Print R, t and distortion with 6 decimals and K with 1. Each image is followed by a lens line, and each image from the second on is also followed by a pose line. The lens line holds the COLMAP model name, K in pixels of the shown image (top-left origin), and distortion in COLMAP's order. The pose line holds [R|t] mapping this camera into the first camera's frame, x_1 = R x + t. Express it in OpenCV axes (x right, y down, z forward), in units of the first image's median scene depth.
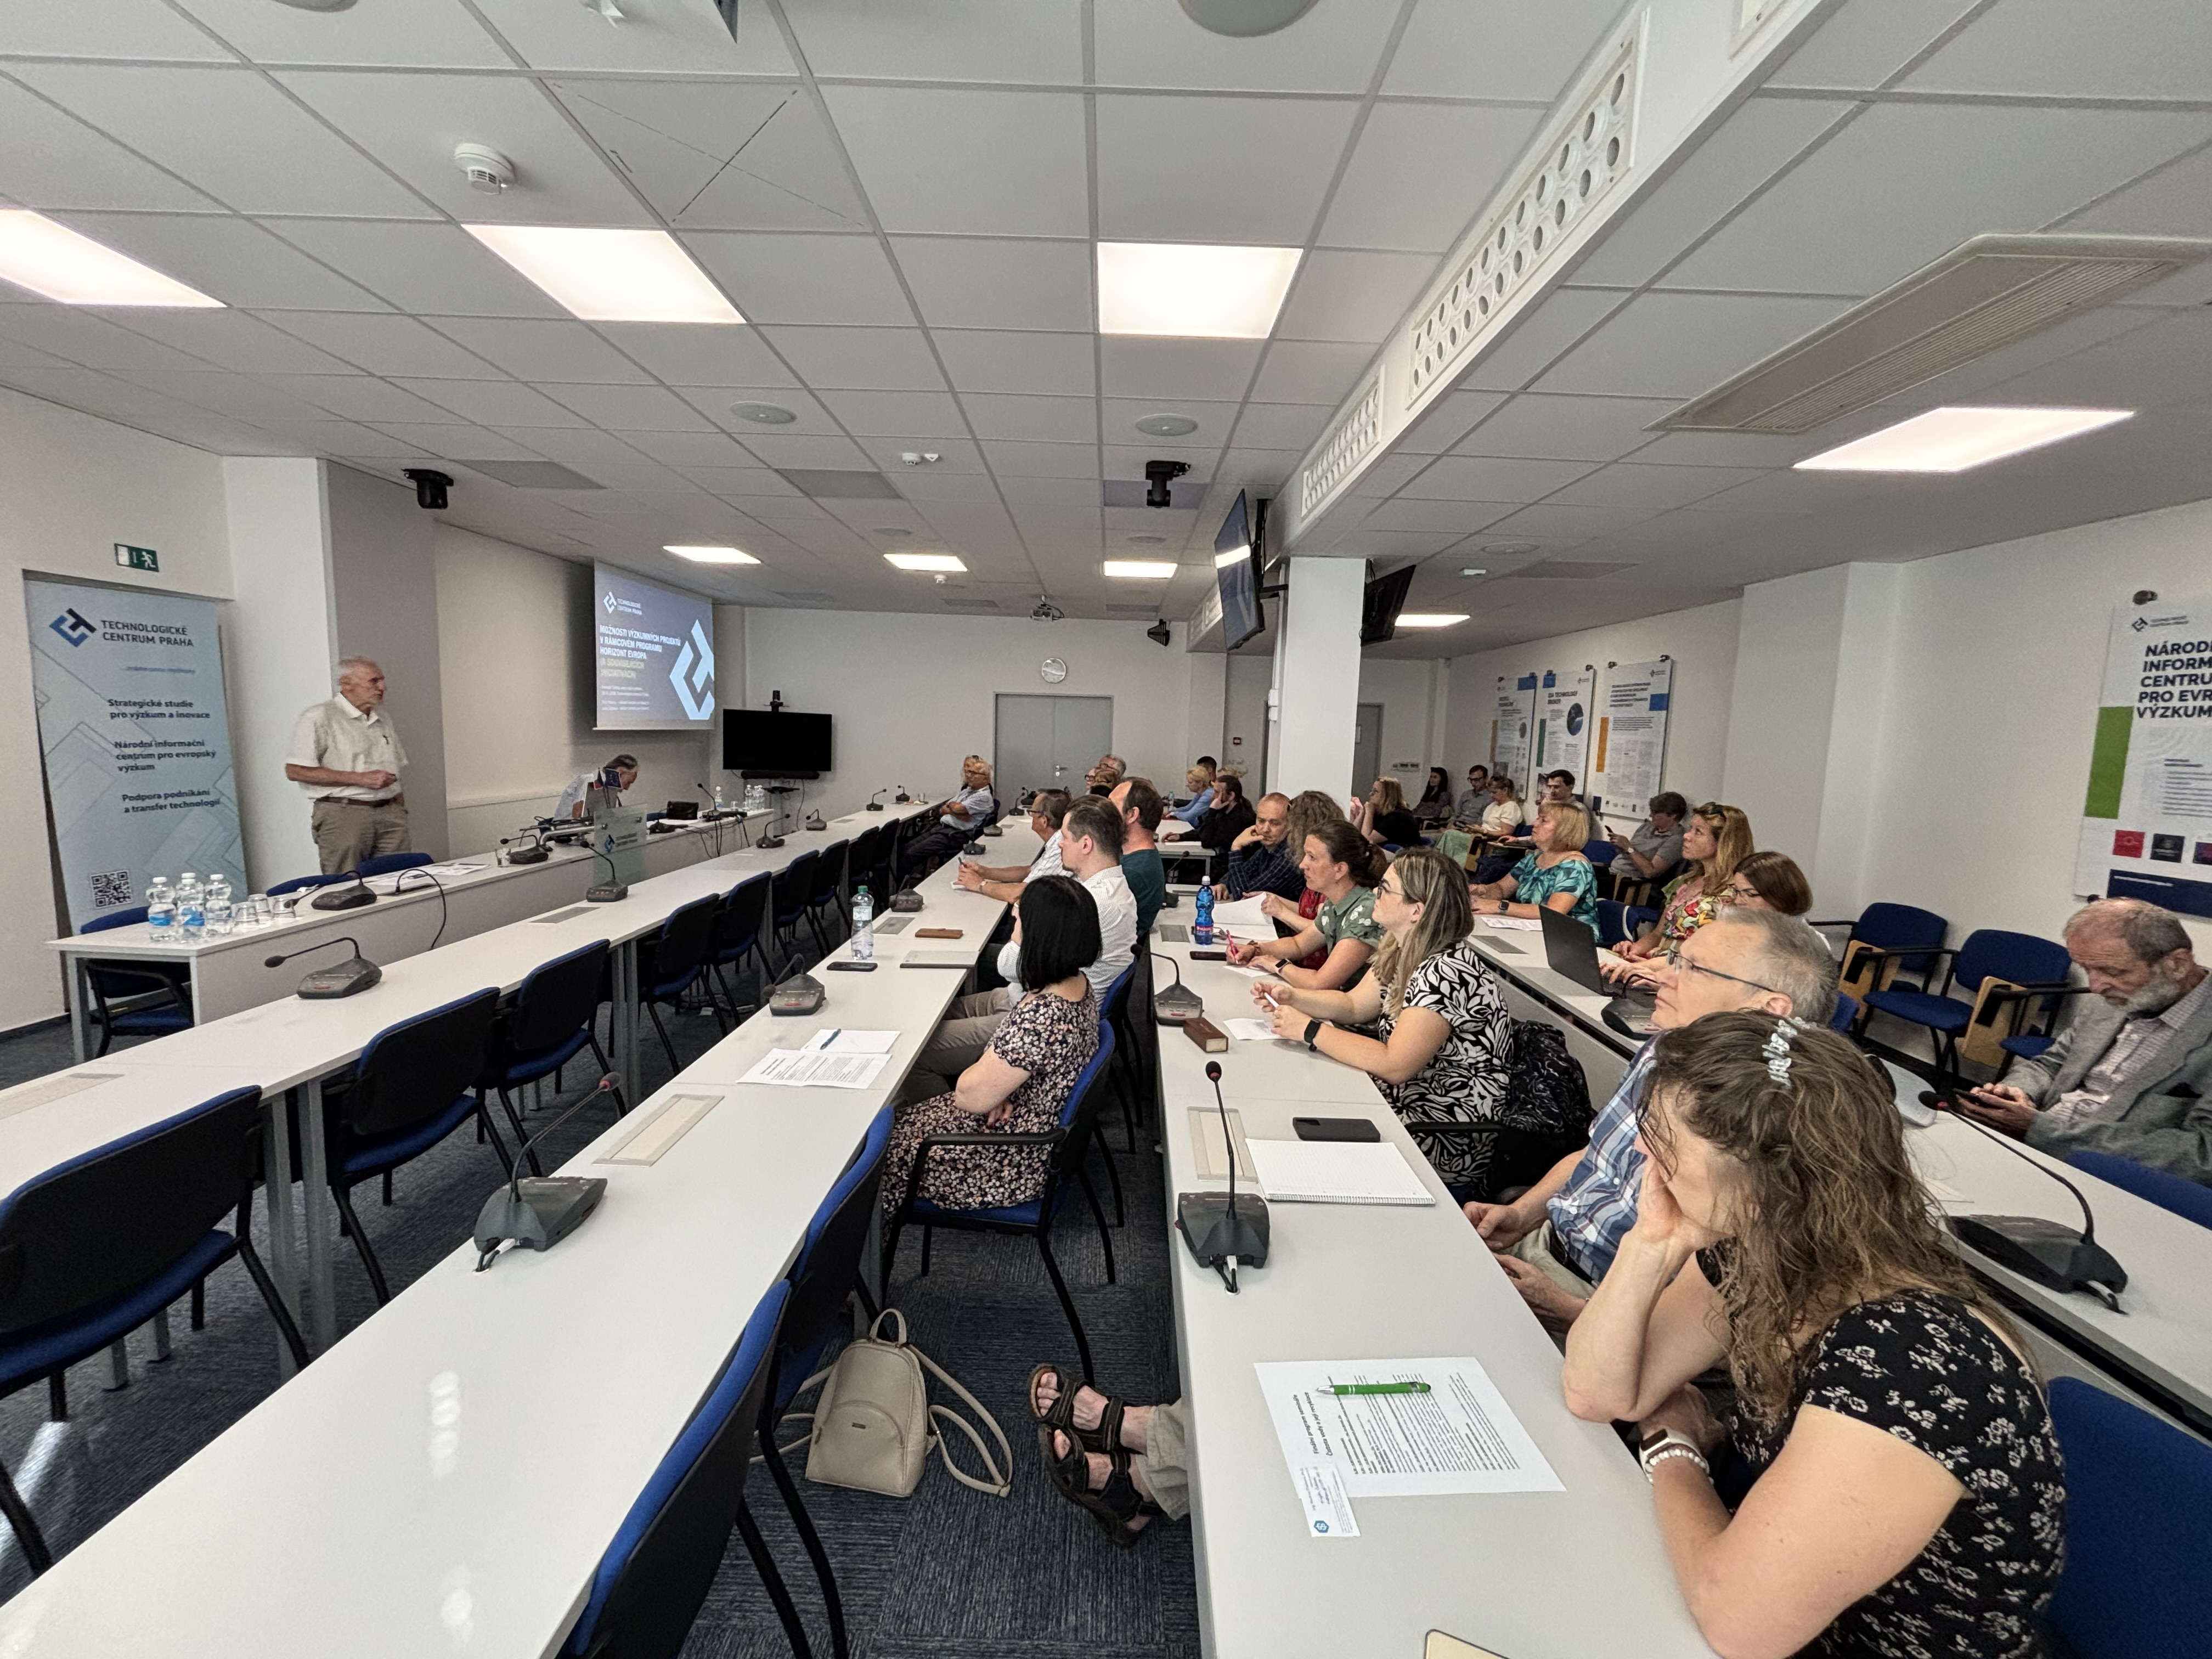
lens RADIAL K [[910.6, 0, 1119.3], [0, 910.6, 824.4], [0, 0, 1]] dist [0.010251, -0.000786]
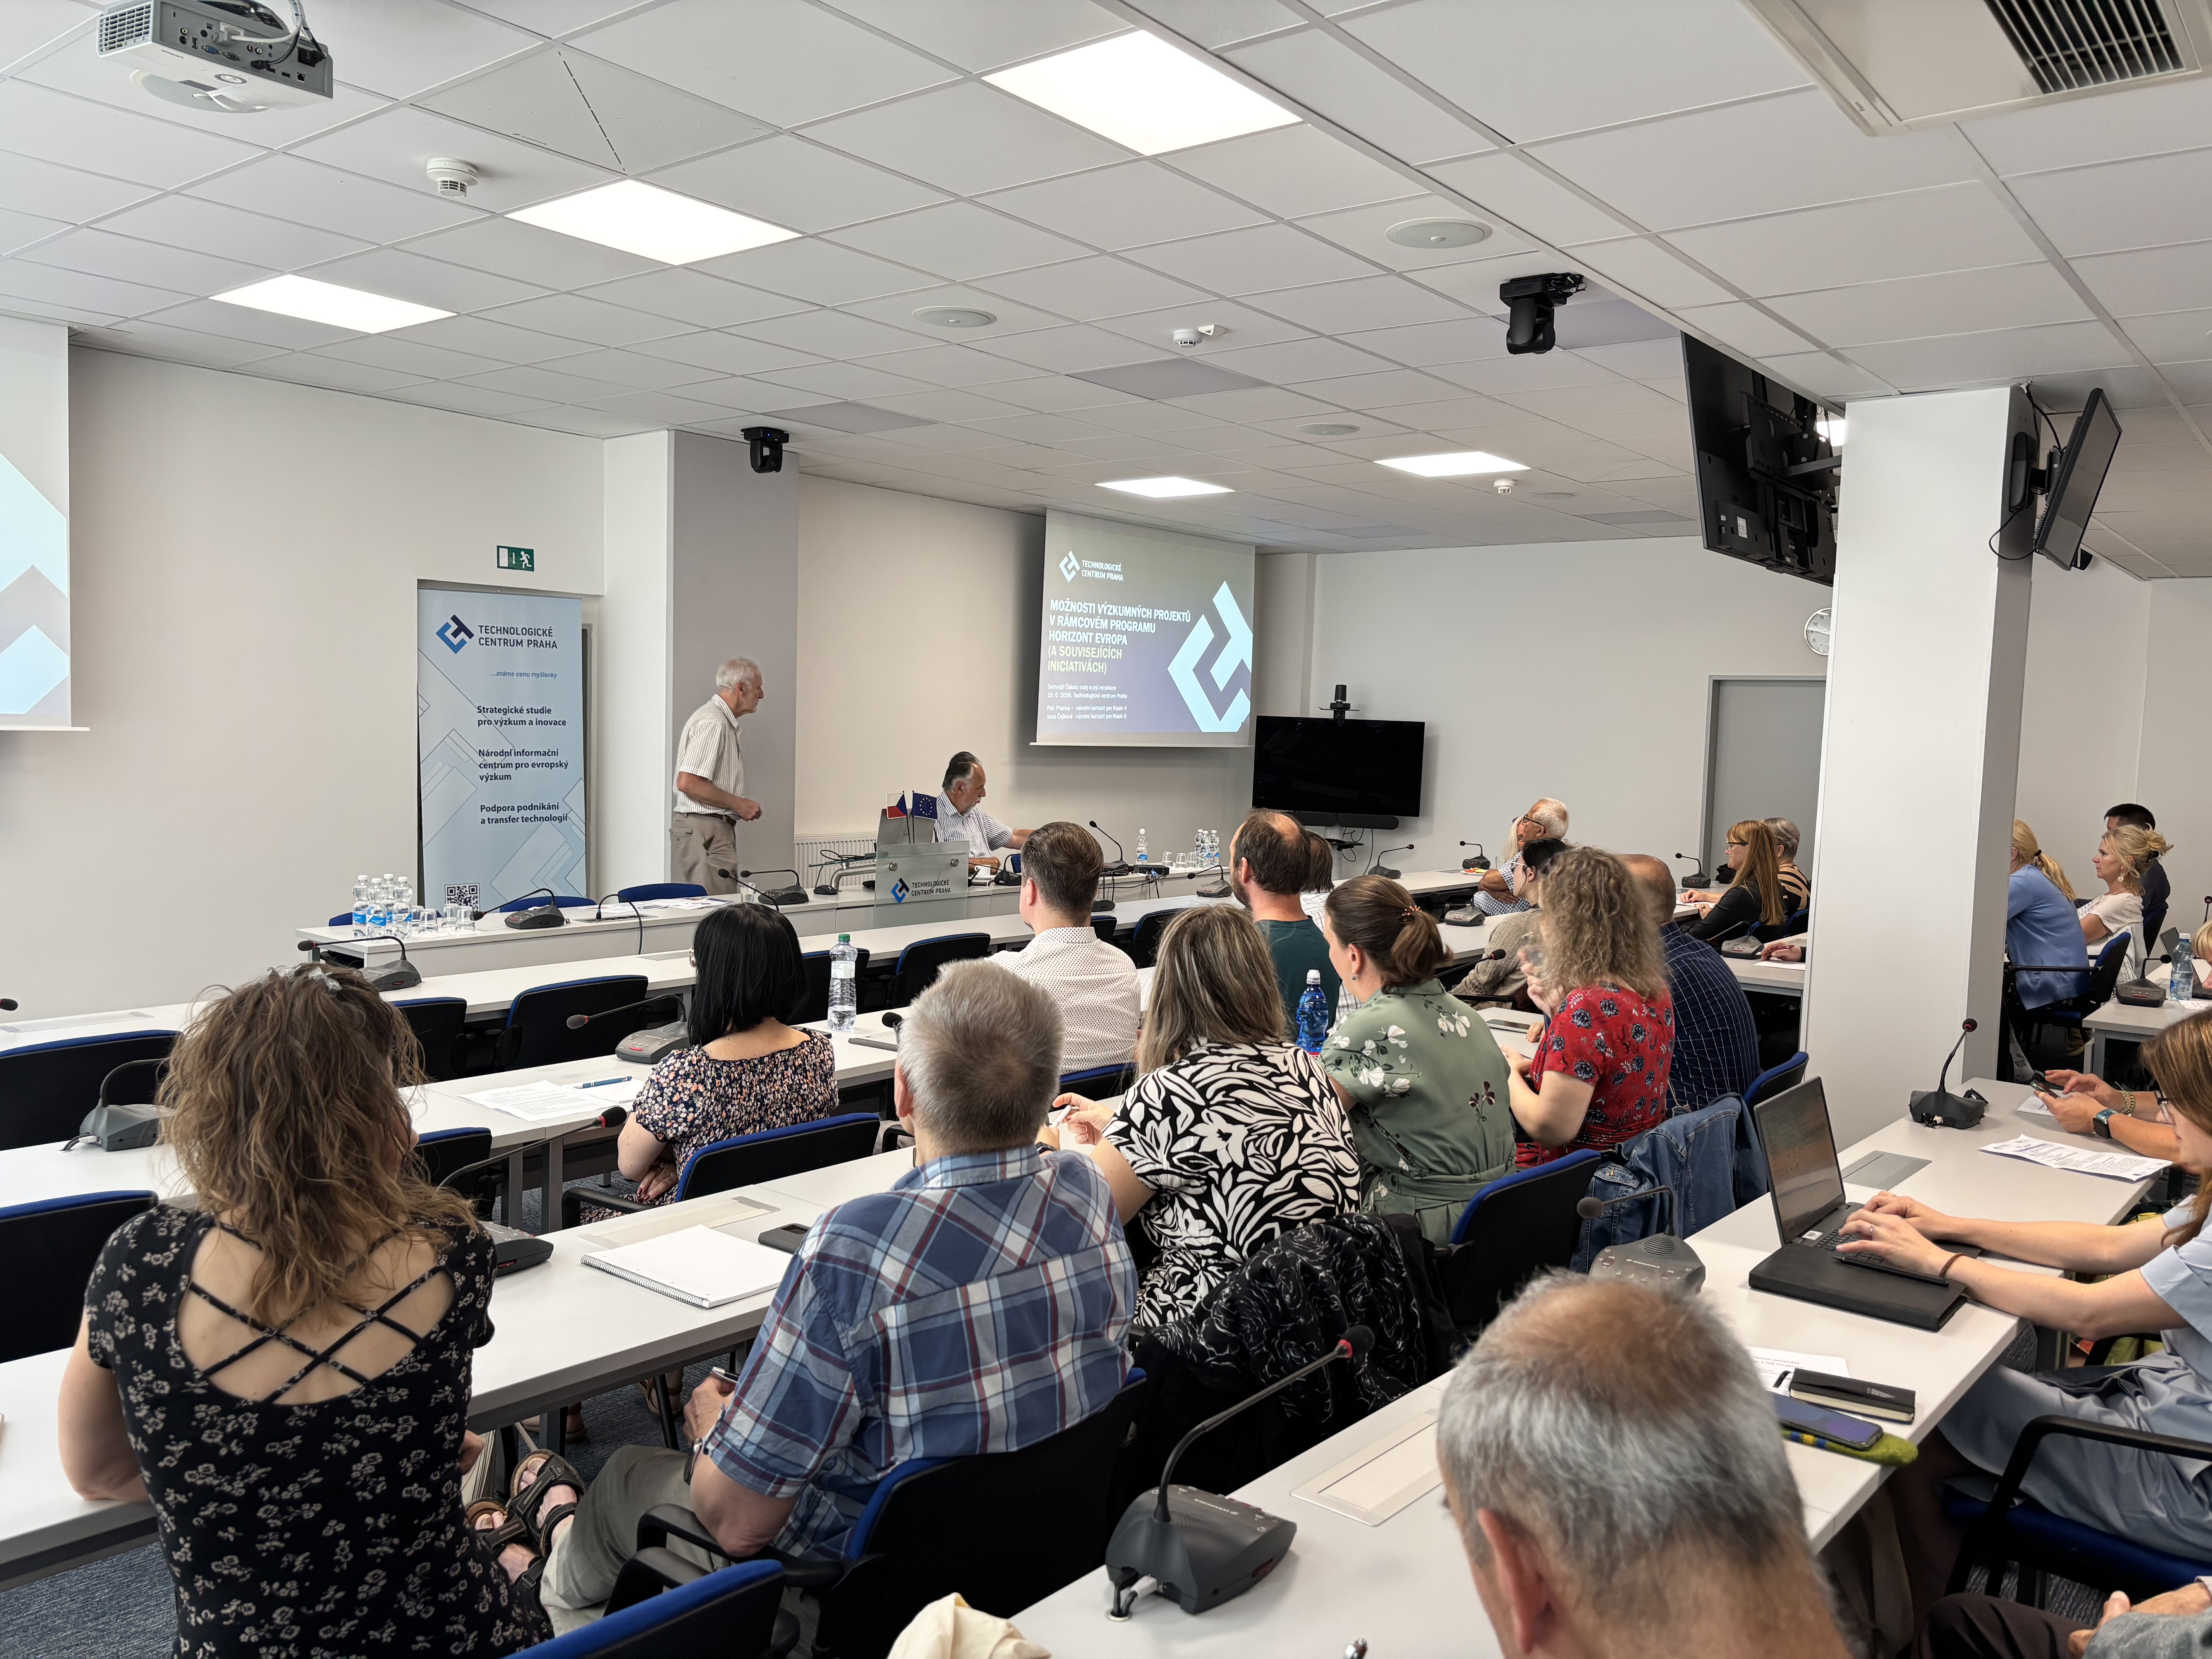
lens RADIAL K [[1693.1, 0, 1116.9], [0, 1693.1, 829.3], [0, 0, 1]] dist [0.068045, -0.072440]
pose [[0.788102, 0.034248, -0.614591, 0.588622], [-0.071787, 0.996752, -0.036510, 0.011428], [0.611344, 0.072893, 0.788001, 0.008998]]
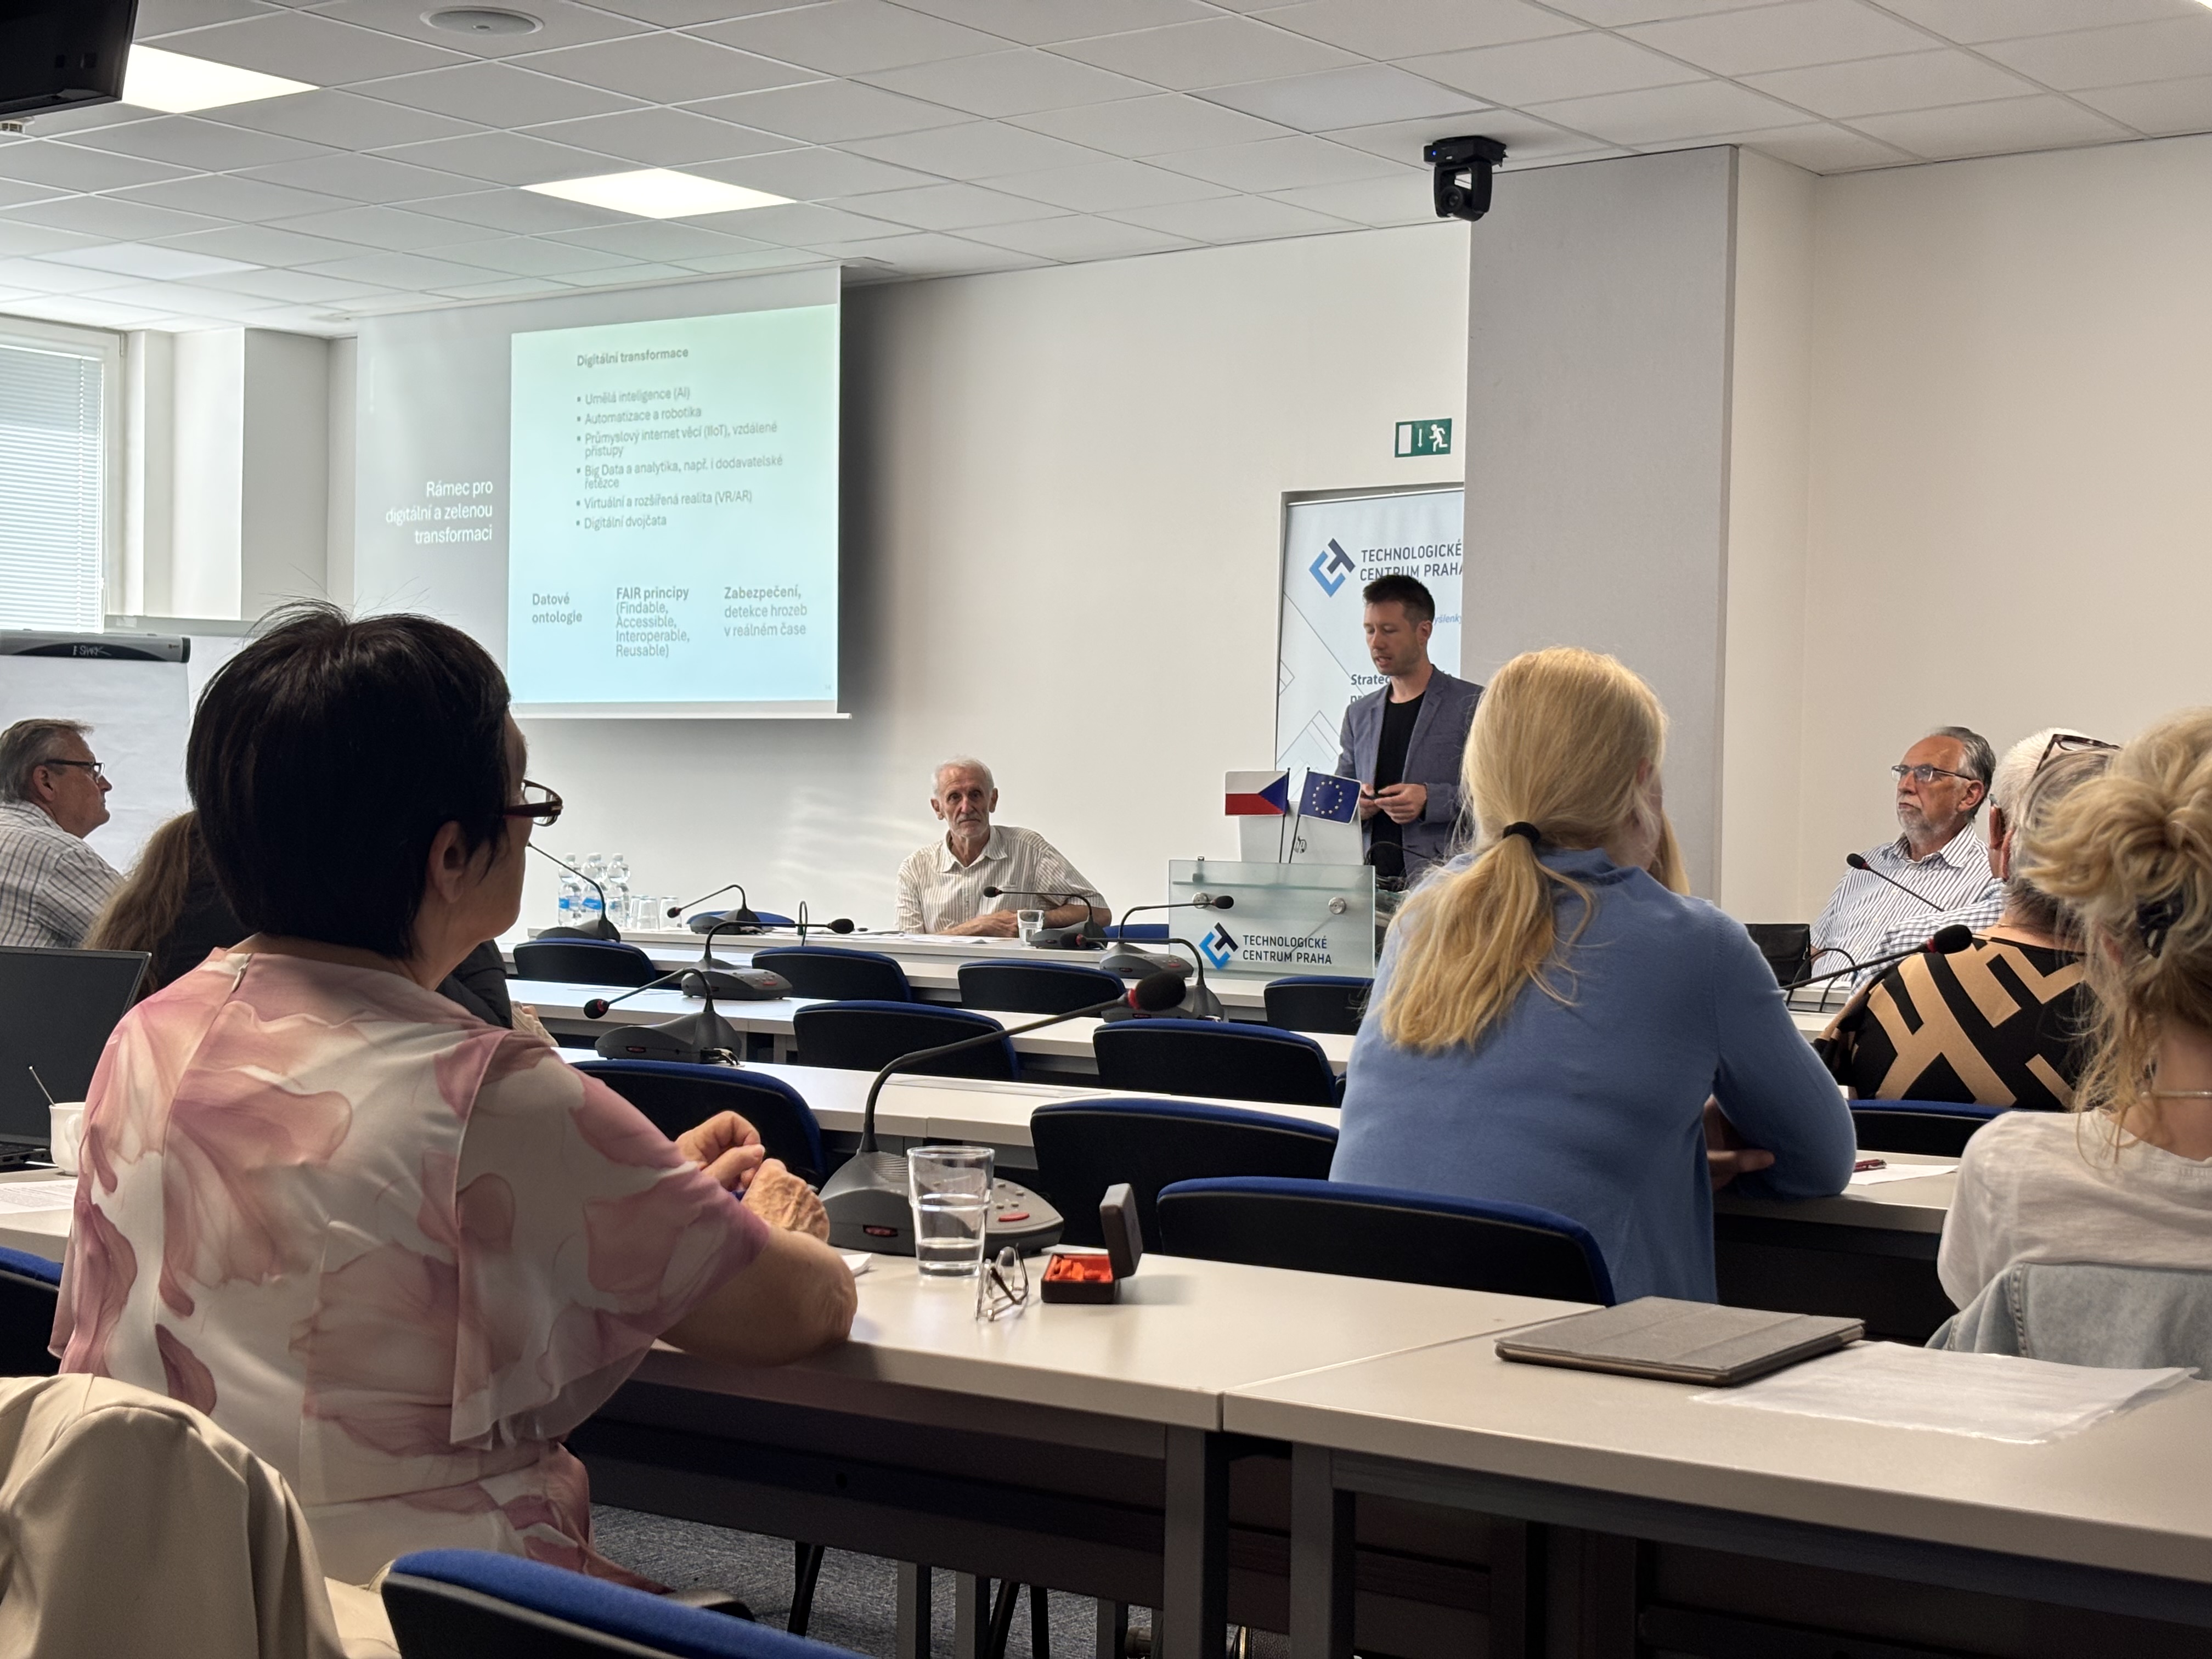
lens RADIAL K [[3375.2, 0, 1047.1], [0, 3375.2, 839.4], [0, 0, 1]] dist [0.105153, 0.000000]
pose [[-0.619826, -0.036198, -0.783904, 0.908397], [-0.118389, 0.991816, 0.047811, -0.120438], [0.775758, 0.122440, -0.619038, 2.497762]]
